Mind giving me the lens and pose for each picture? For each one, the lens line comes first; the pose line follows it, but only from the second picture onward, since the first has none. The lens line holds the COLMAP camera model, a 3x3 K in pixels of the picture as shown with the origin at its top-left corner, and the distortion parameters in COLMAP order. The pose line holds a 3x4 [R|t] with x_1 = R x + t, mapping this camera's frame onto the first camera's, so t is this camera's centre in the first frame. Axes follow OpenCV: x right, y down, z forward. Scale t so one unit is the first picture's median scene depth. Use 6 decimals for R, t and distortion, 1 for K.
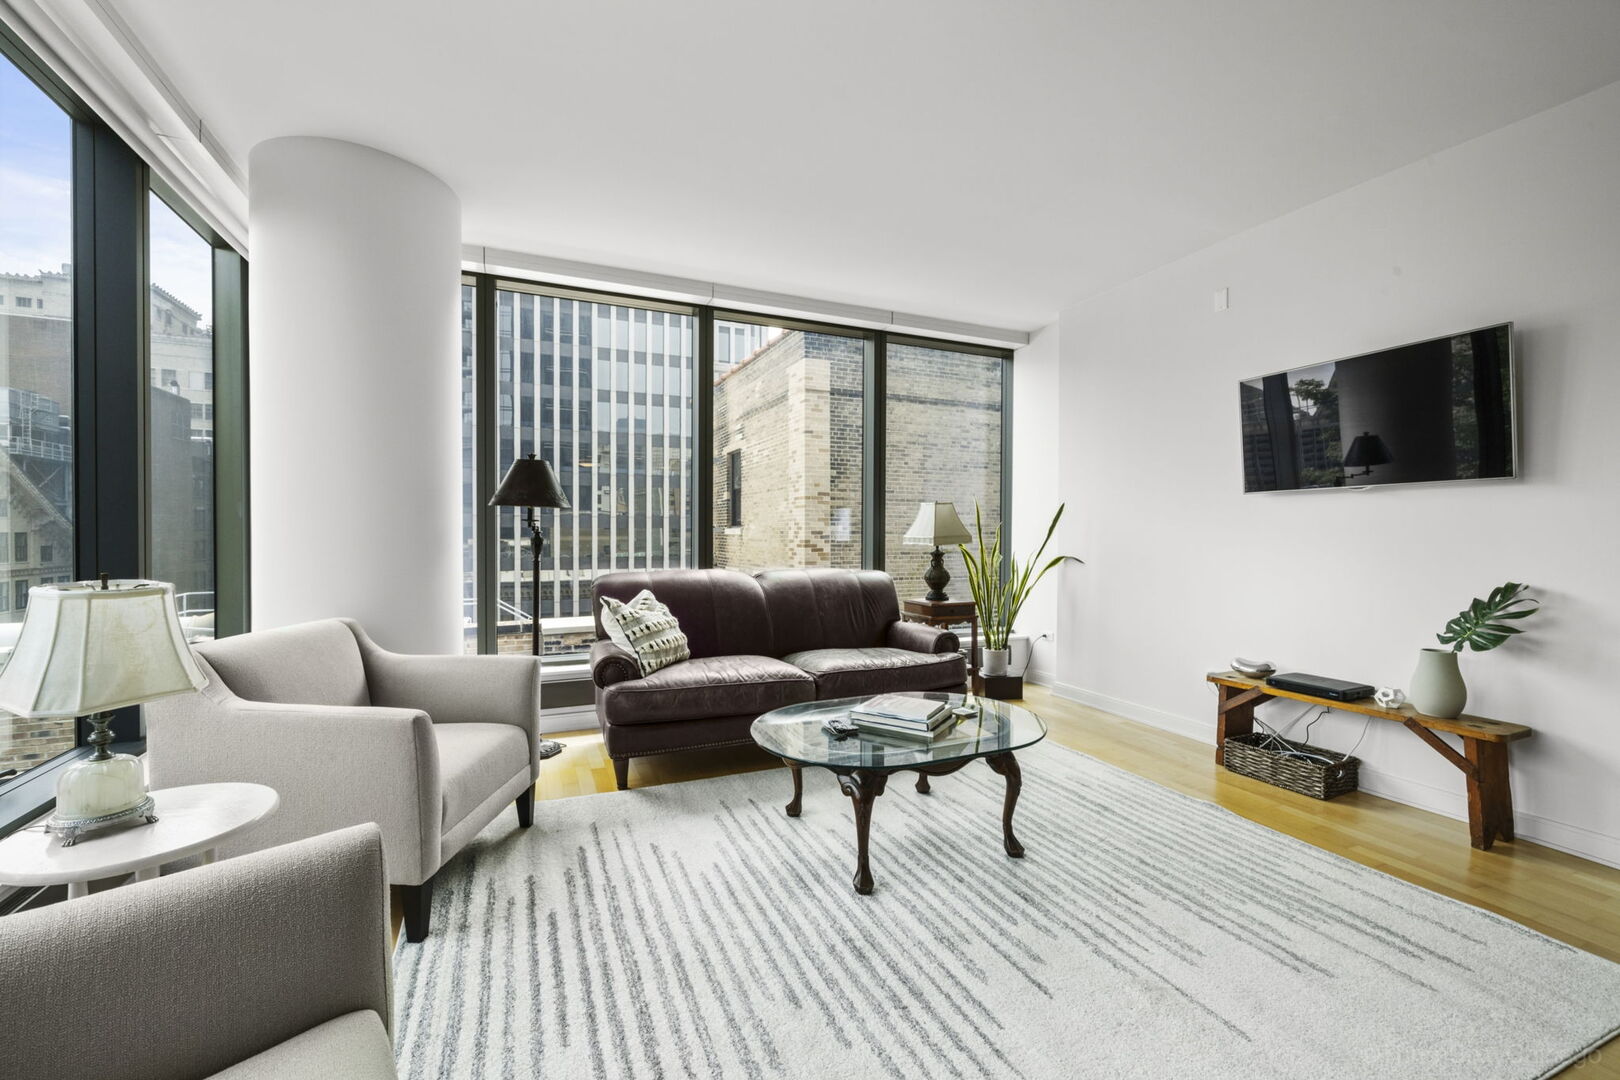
lens RADIAL K [[655.4, 0, 798.4], [0, 655.4, 537.2], [0, 0, 1]] dist [-0.002077, 0.000626]
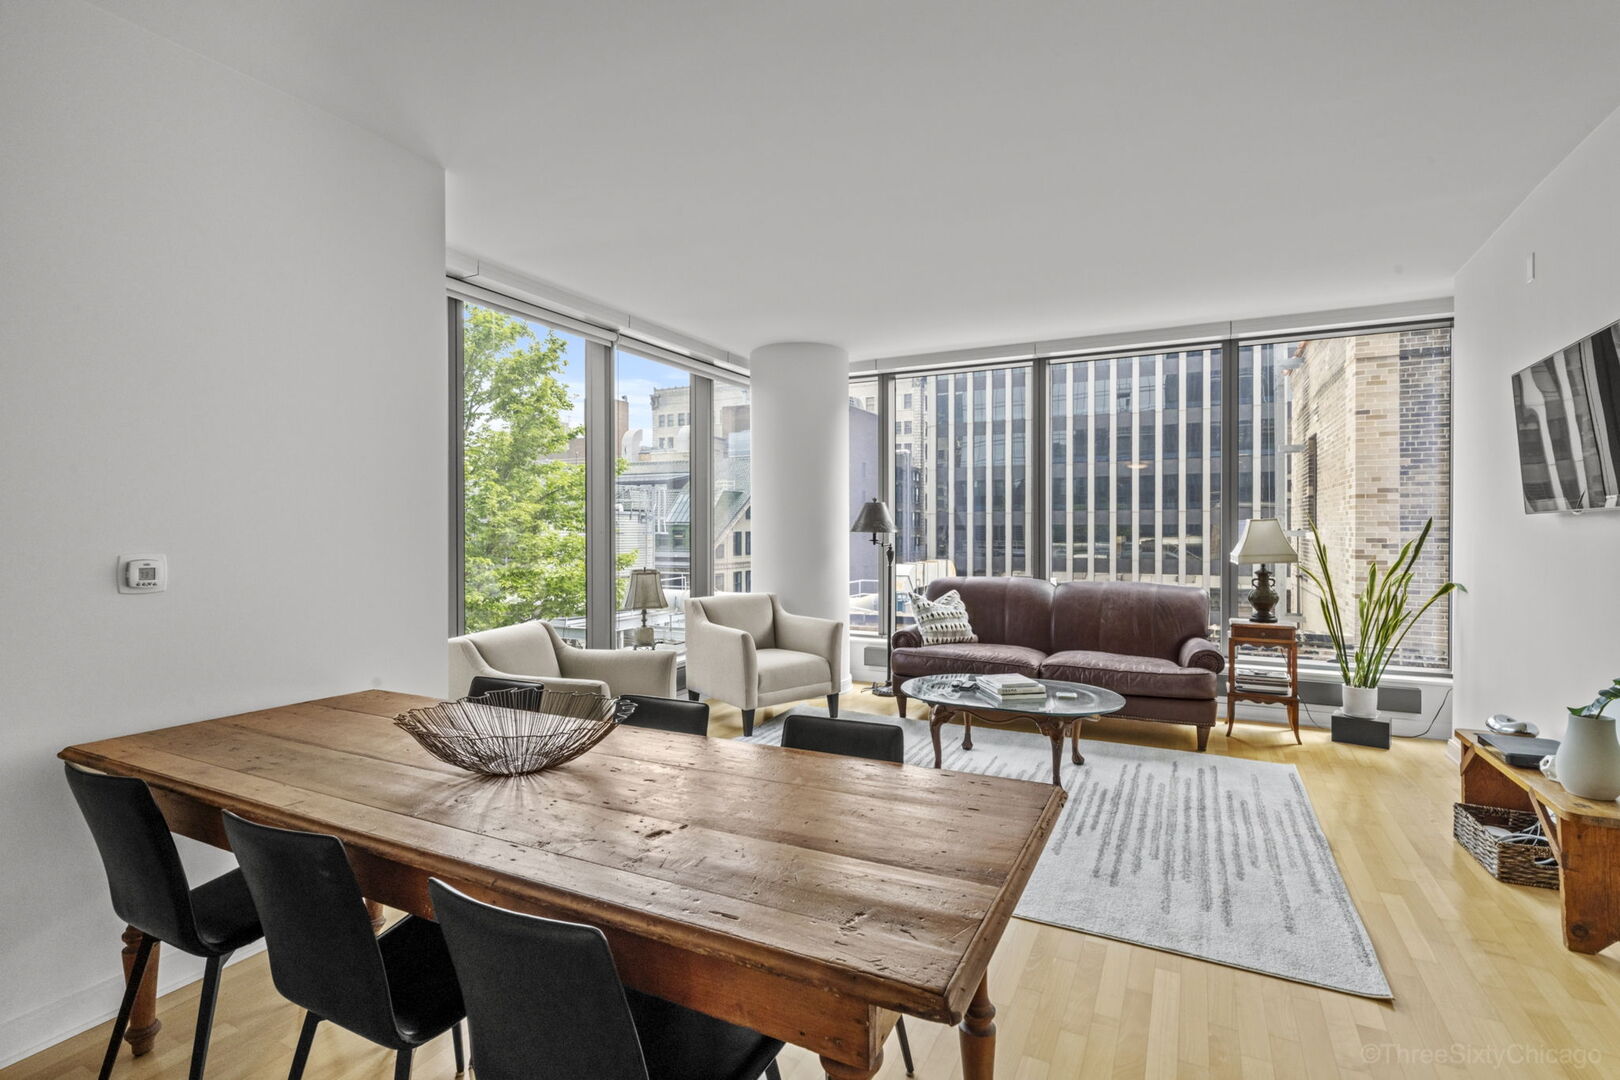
lens RADIAL K [[748.2, 0, 808.1], [0, 748.2, 532.1], [0, 0, 1]] dist [0.002435, -0.000807]
pose [[0.645206, 0.000351, -0.764009, 0.809775], [-0.002617, 0.999995, -0.001750, -0.040162], [0.764004, 0.003129, 0.645203, -0.265391]]
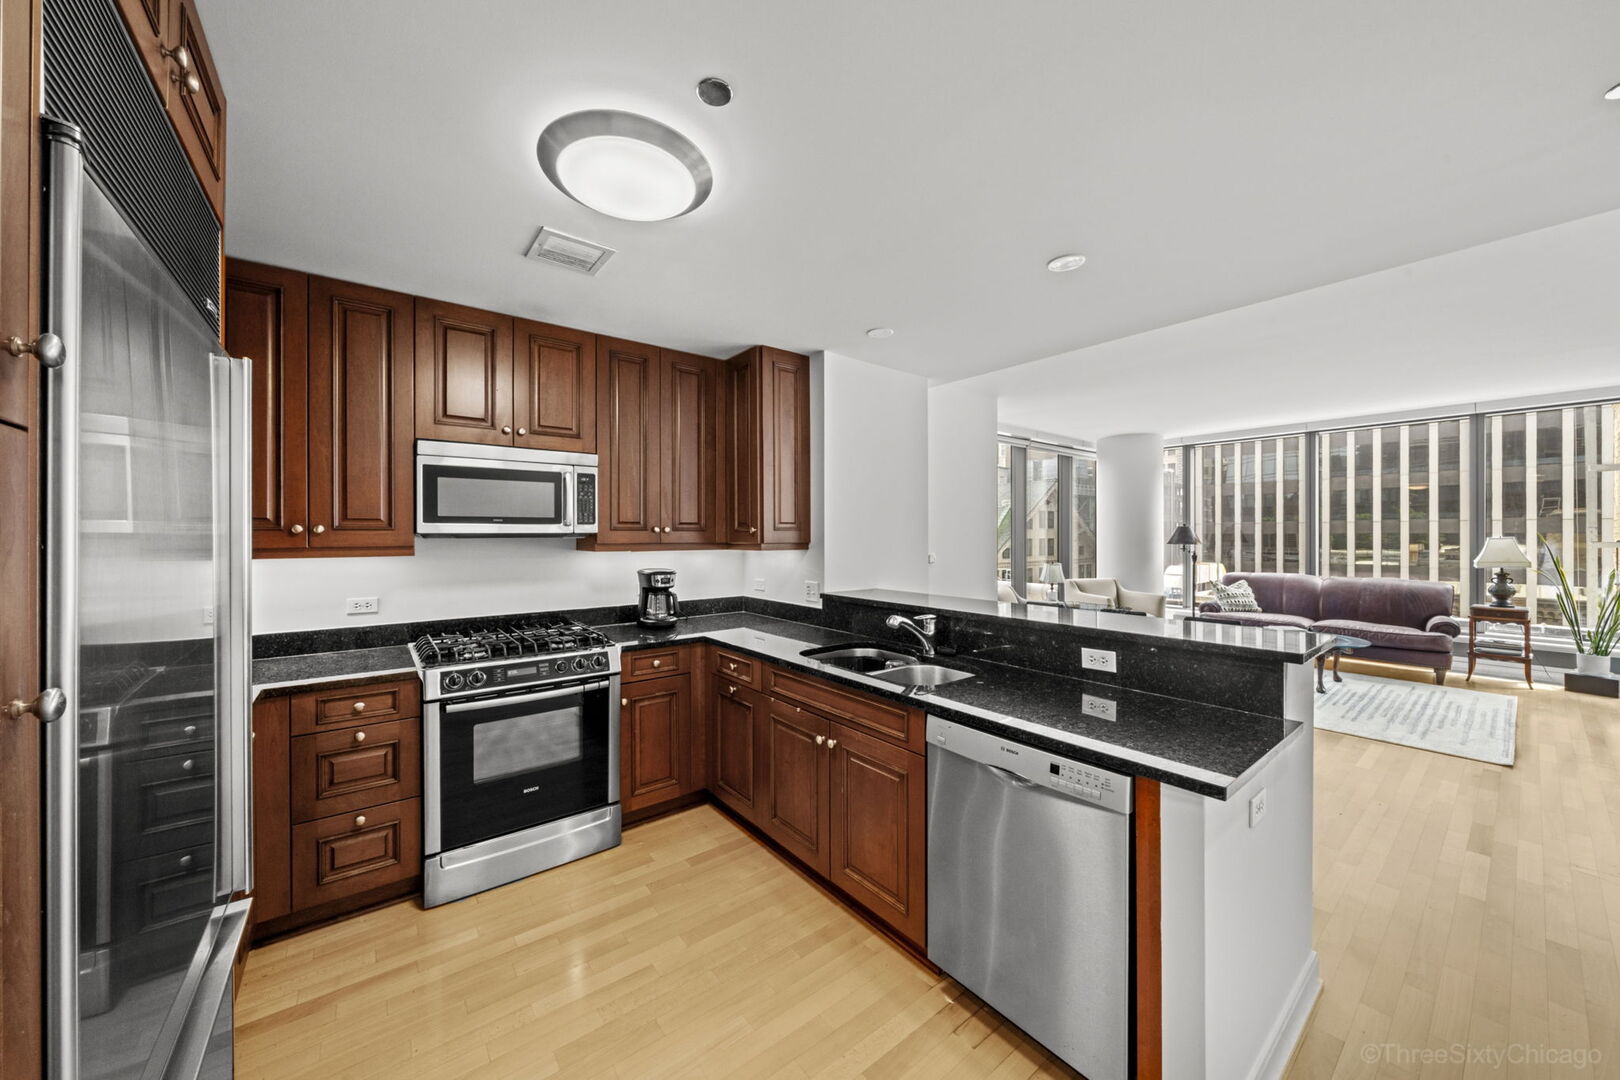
lens RADIAL K [[557.2, 0, 813.0], [0, 557.2, 533.0], [0, 0, 1]] dist [-0.006197, 0.000381]
pose [[0.261893, -0.006915, -0.965072, 1.271840], [-0.005834, 0.999945, -0.008749, -0.057622], [0.965079, 0.007922, 0.261838, -0.960373]]
